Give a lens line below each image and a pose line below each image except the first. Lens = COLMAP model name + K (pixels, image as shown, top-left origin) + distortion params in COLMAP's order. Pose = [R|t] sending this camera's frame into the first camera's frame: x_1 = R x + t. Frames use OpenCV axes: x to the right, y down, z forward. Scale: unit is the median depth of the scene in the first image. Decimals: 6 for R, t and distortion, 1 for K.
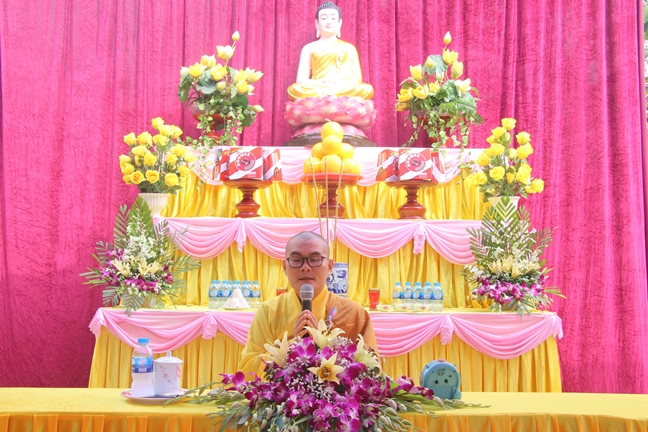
lens RADIAL K [[749.8, 0, 320.8], [0, 749.8, 207.5], [0, 0, 1]] dist [-0.025372, 0.394727]
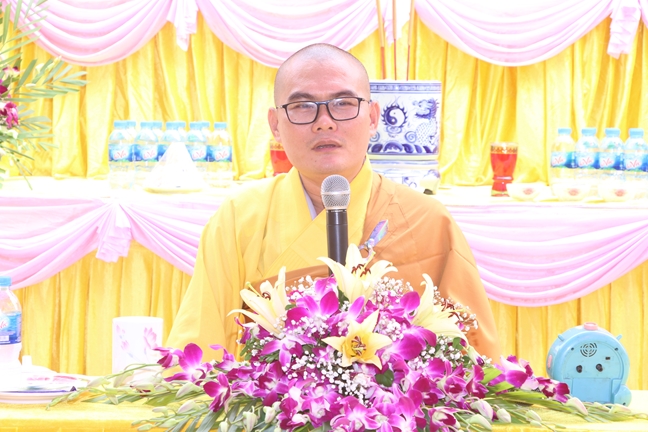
lens RADIAL K [[2275.0, 0, 325.1], [0, 2275.0, 182.4], [0, 0, 1]] dist [1.090492, 0.047597]
pose [[0.999245, 0.008423, -0.037935, 0.019997], [-0.002540, 0.988297, 0.152519, -0.063224], [0.038776, -0.152308, 0.987572, -0.259252]]
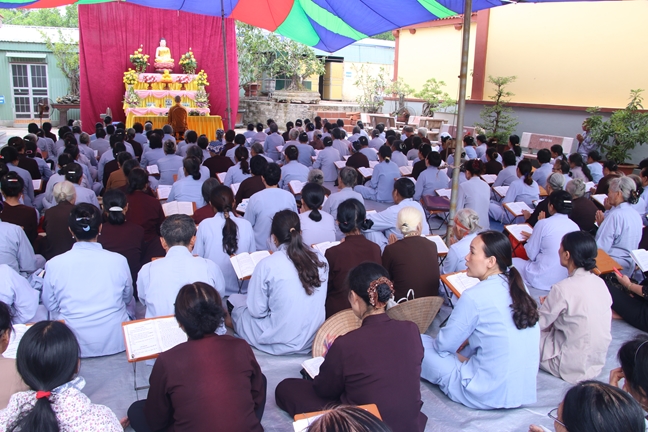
lens RADIAL K [[518.1, 0, 324.0], [0, 518.1, 216.0], [0, 0, 1]] dist [-0.201211, 0.167936]
pose [[0.908212, -0.073792, 0.411954, -0.526172], [-0.063314, 0.948777, 0.309537, -0.321367], [-0.413694, -0.307208, 0.857018, -2.805378]]
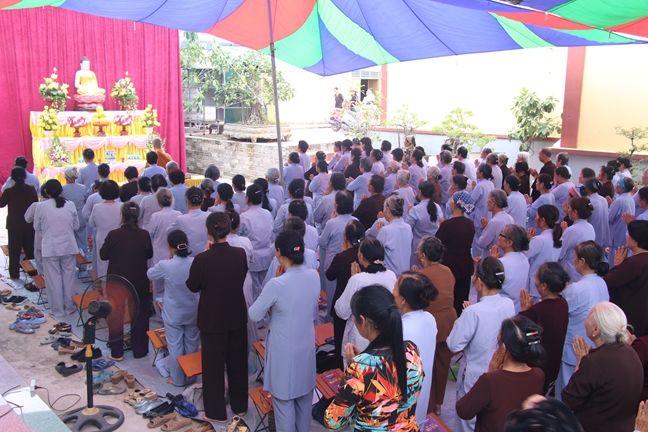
lens RADIAL K [[675.0, 0, 324.0], [0, 675.0, 216.0], [0, 0, 1]] dist [-0.110840, 0.280681]
pose [[0.770276, -0.118276, 0.626646, -1.266181], [-0.059757, 0.964939, 0.255580, -0.515977], [-0.634904, -0.234314, 0.736202, -2.143915]]
